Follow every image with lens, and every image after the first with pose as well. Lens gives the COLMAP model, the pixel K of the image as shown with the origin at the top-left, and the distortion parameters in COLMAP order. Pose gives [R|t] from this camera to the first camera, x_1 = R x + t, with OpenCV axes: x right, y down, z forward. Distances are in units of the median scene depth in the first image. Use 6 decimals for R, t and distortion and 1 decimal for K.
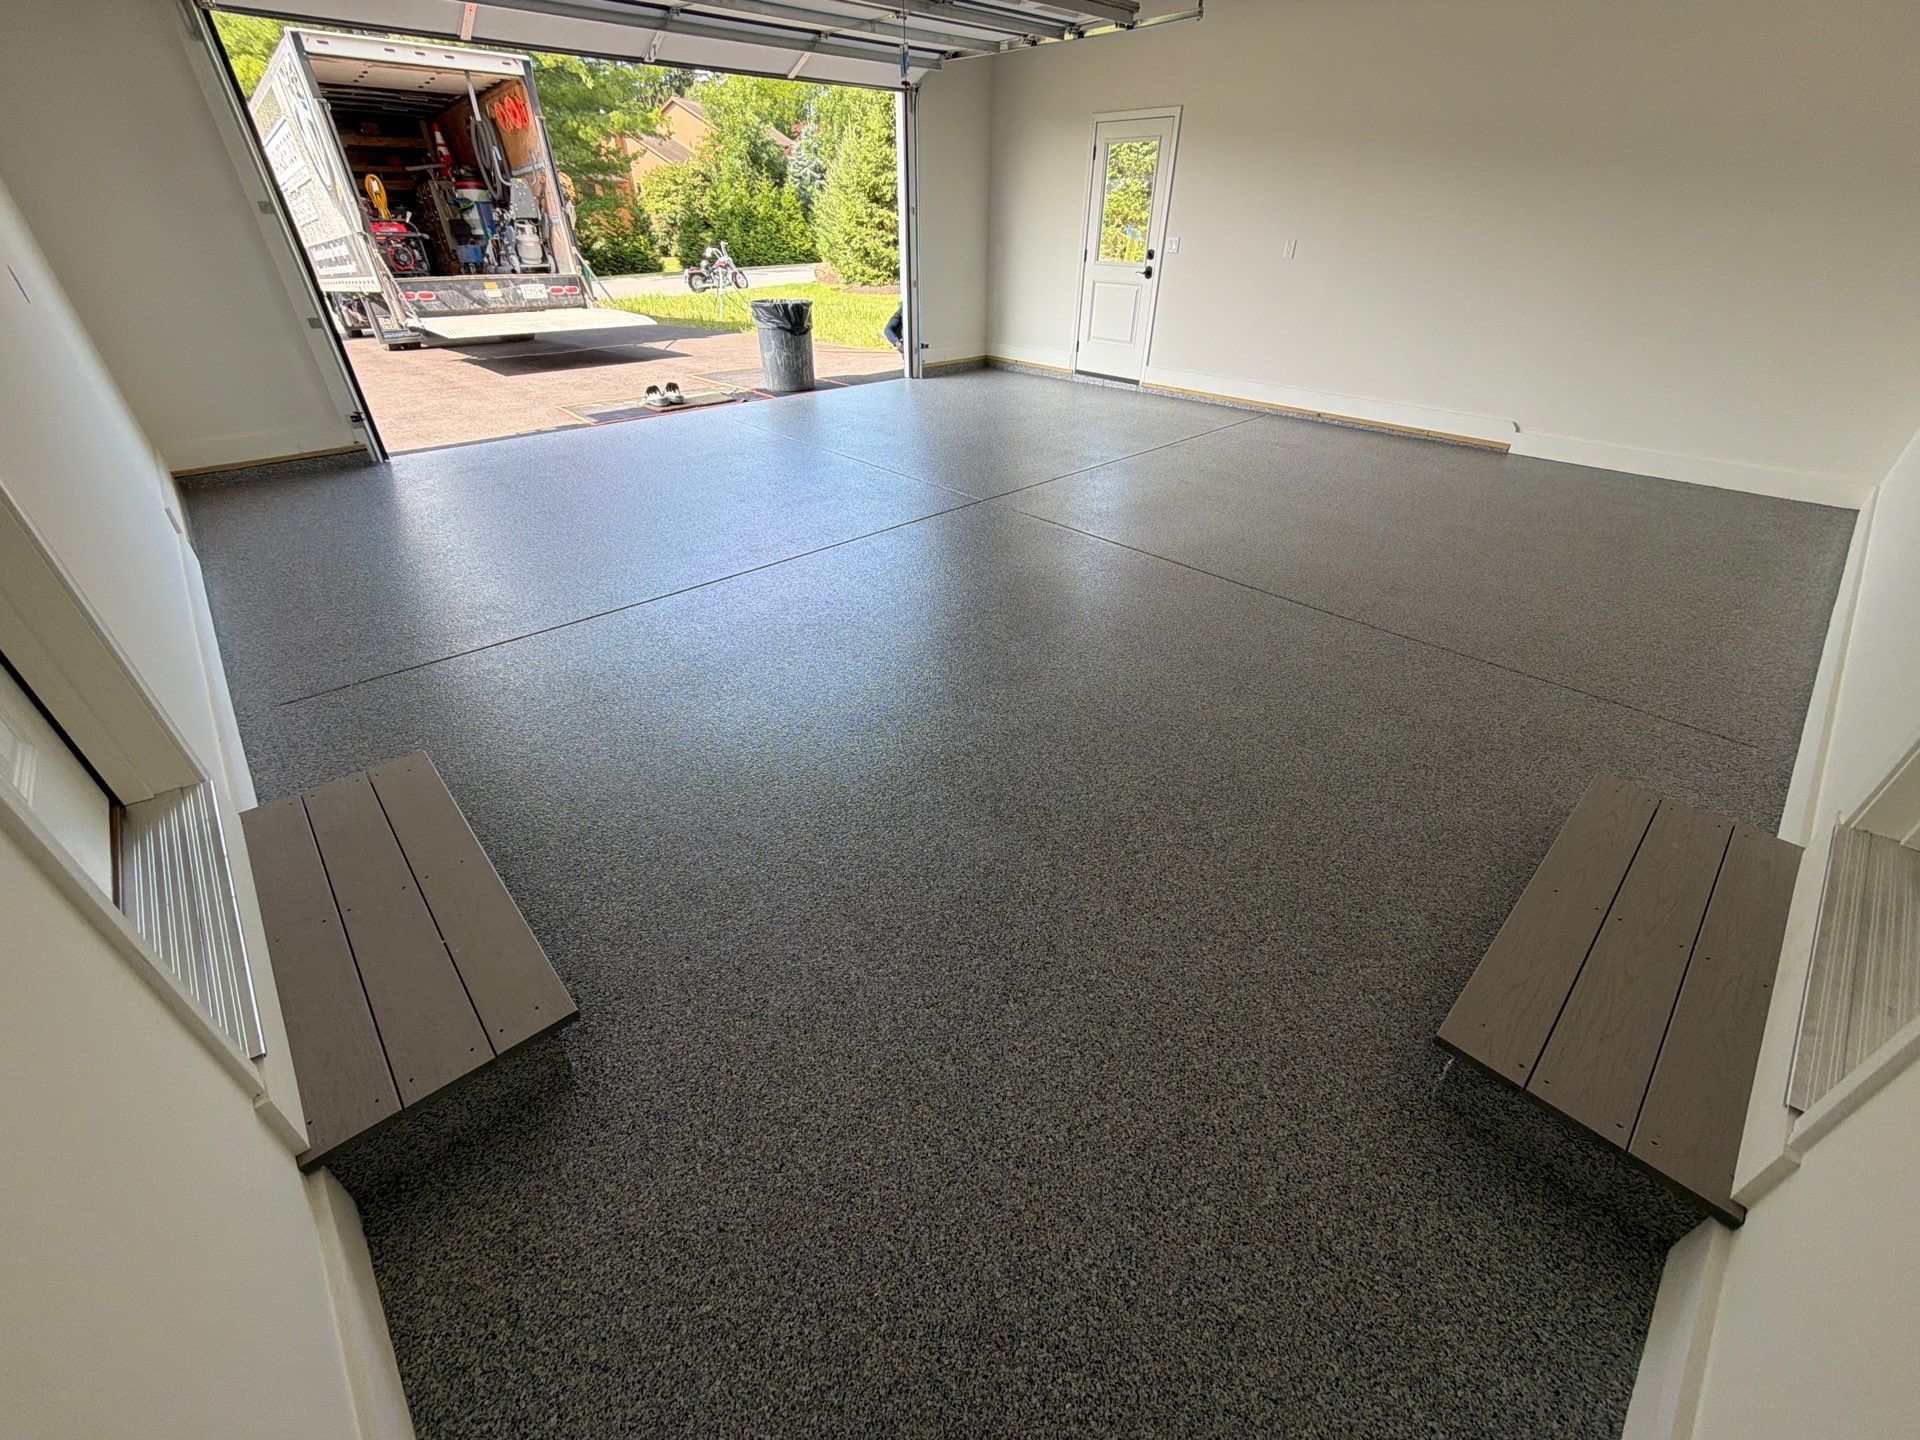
lens RADIAL K [[763.3, 0, 960.5], [0, 763.3, 718.8], [0, 0, 1]] dist [0.000041, 0.000086]
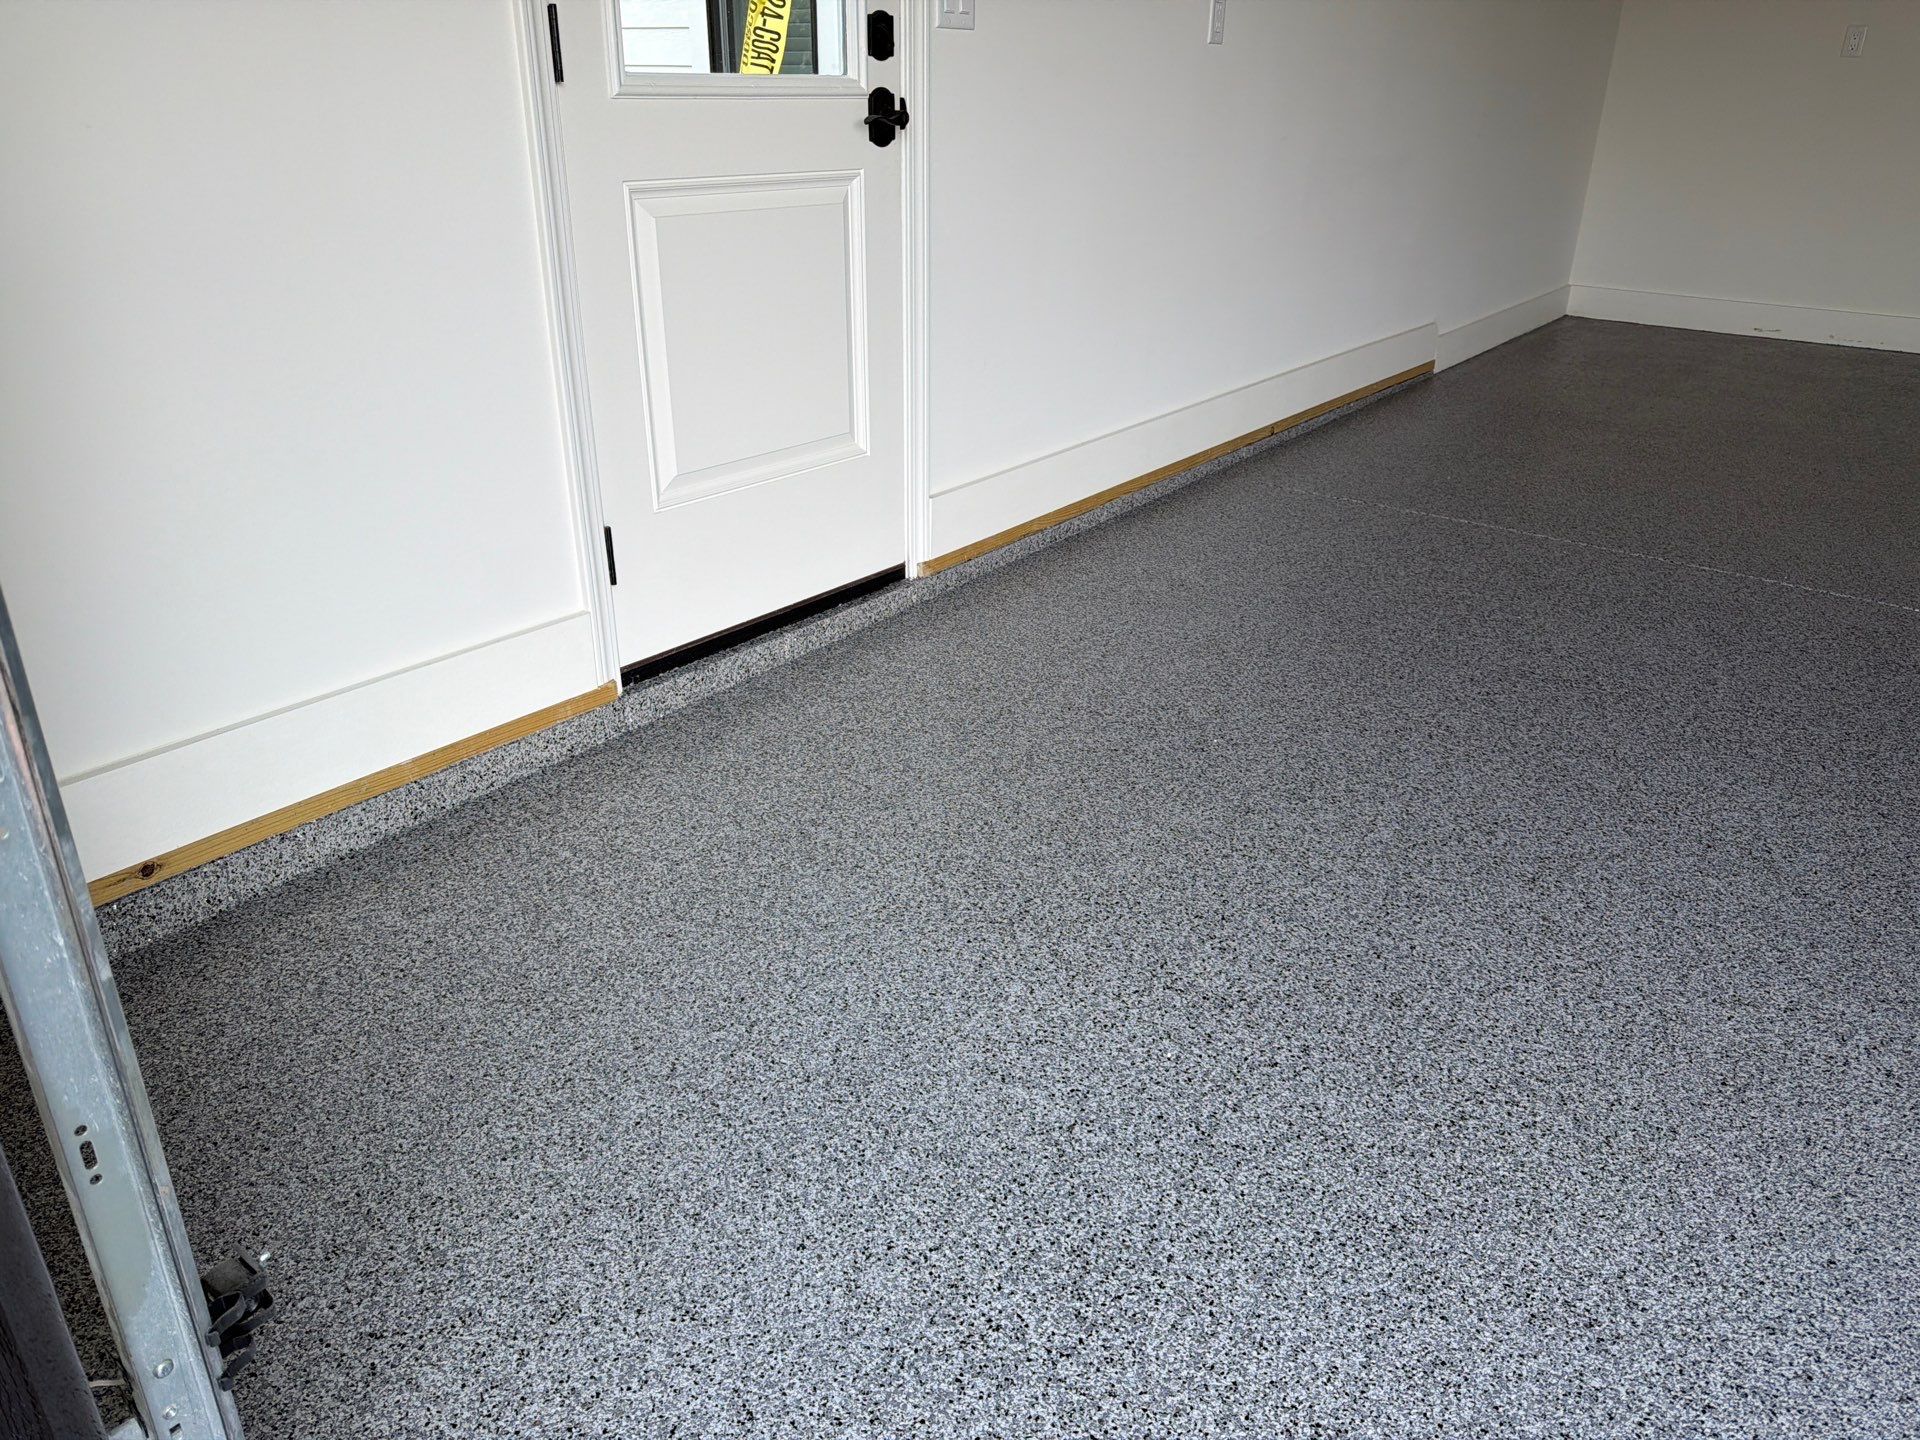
lens RADIAL K [[1355.9, 0, 967.4], [0, 1355.9, 731.6], [0, 0, 1]] dist [0.024088, -0.023001]
pose [[-0.166565, -0.432158, 0.886282, -0.163456], [0.538261, 0.713248, 0.448945, -0.622649], [-0.826154, 0.551830, 0.113812, 1.036434]]
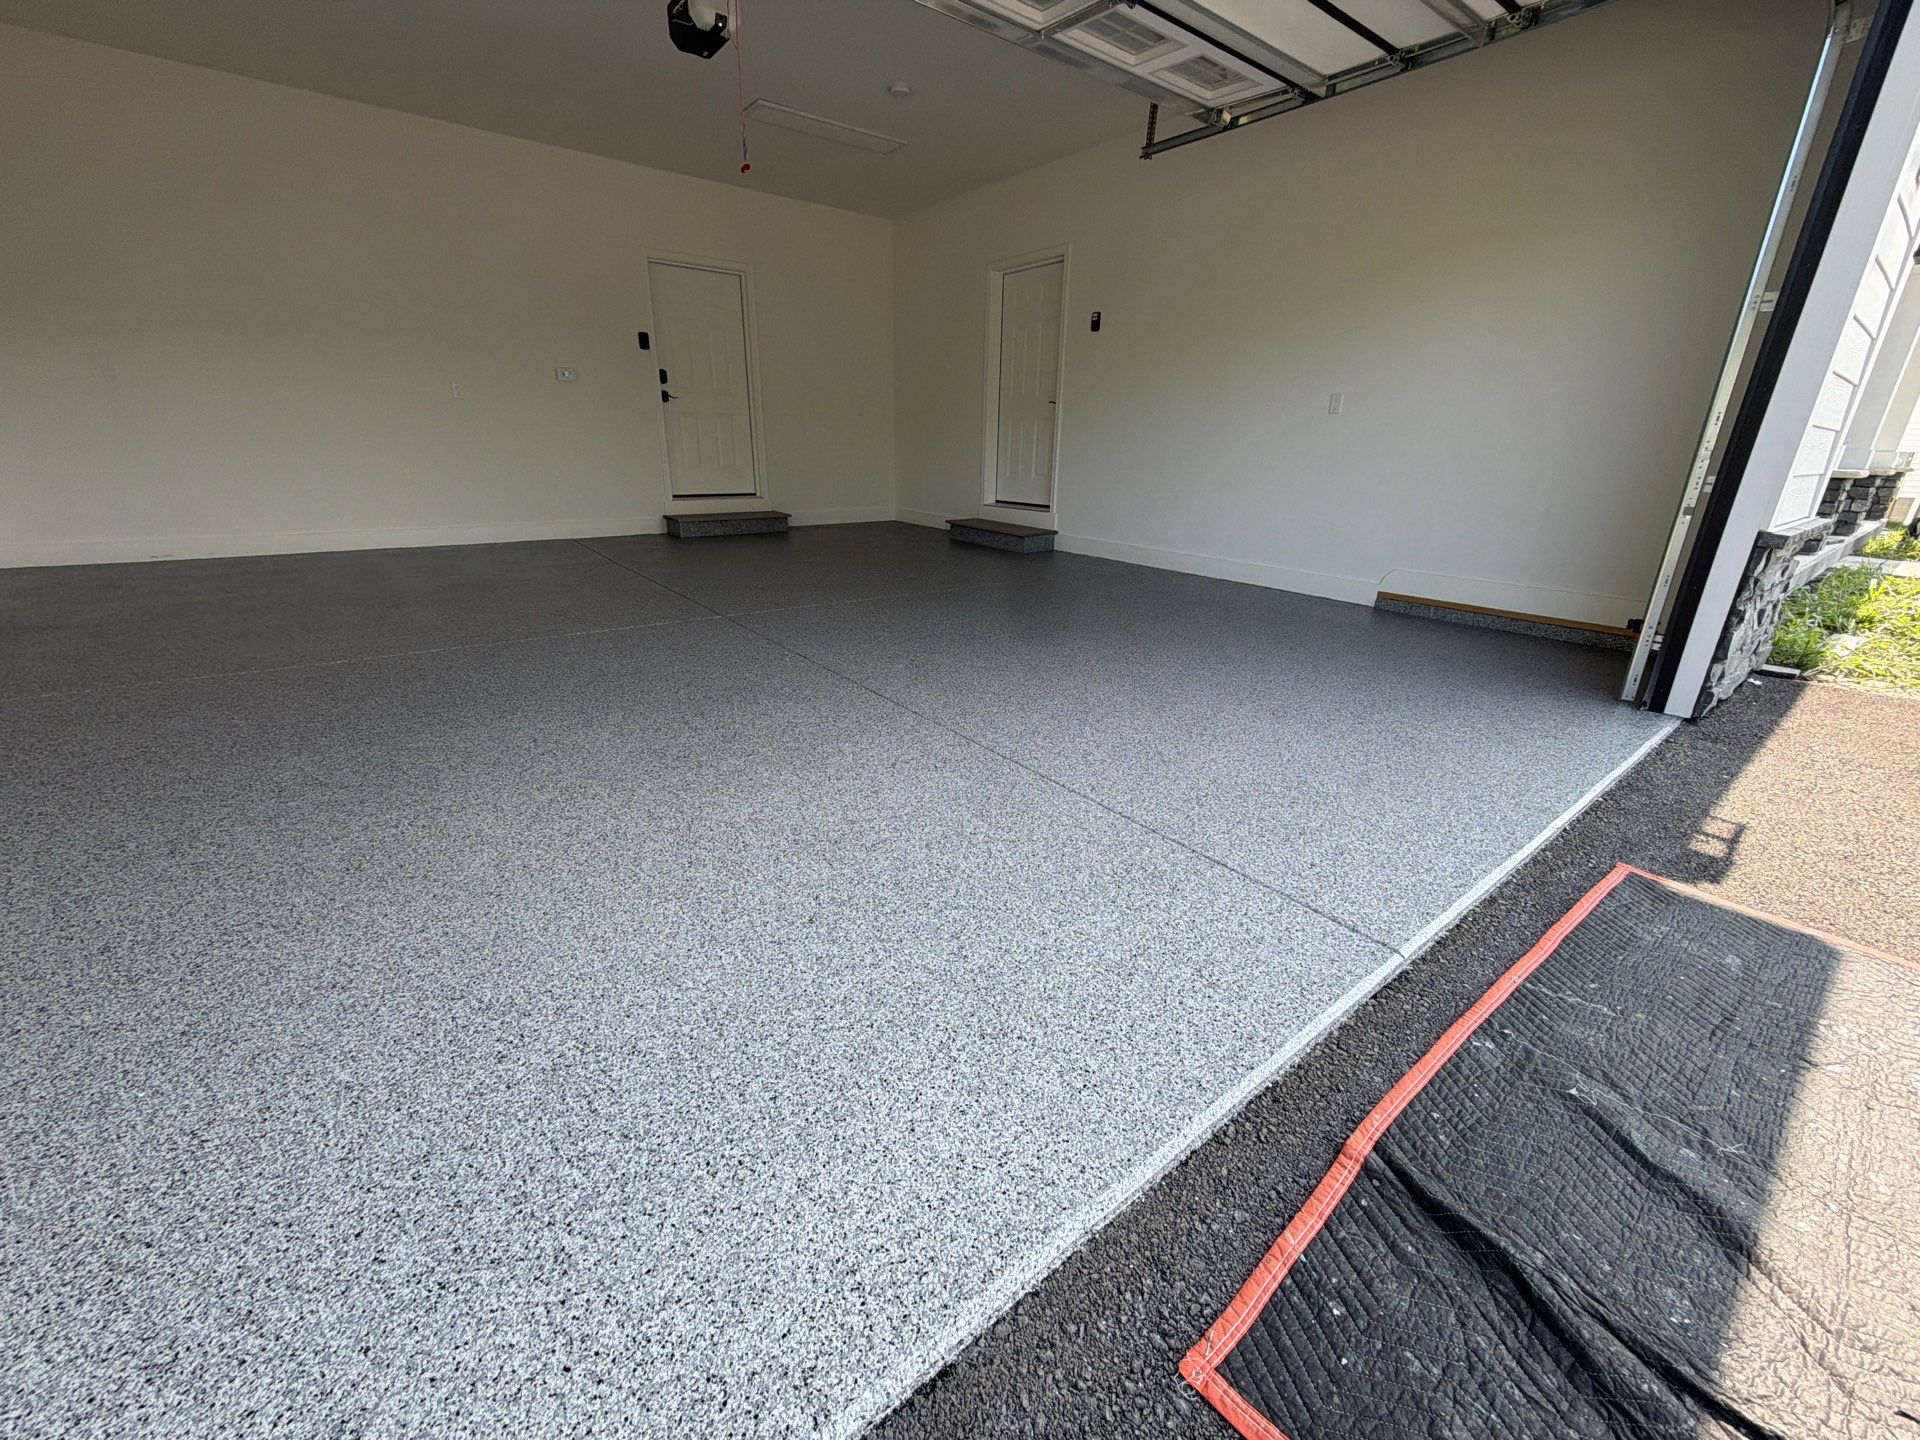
lens RADIAL K [[763.3, 0, 960.5], [0, 763.3, 718.8], [0, 0, 1]] dist [0.000041, 0.000086]
pose [[-0.995863, -0.052425, 0.074222, -0.219157], [0.028787, 0.592713, 0.804899, -0.627930], [-0.086189, 0.803706, -0.588751, 1.079541]]
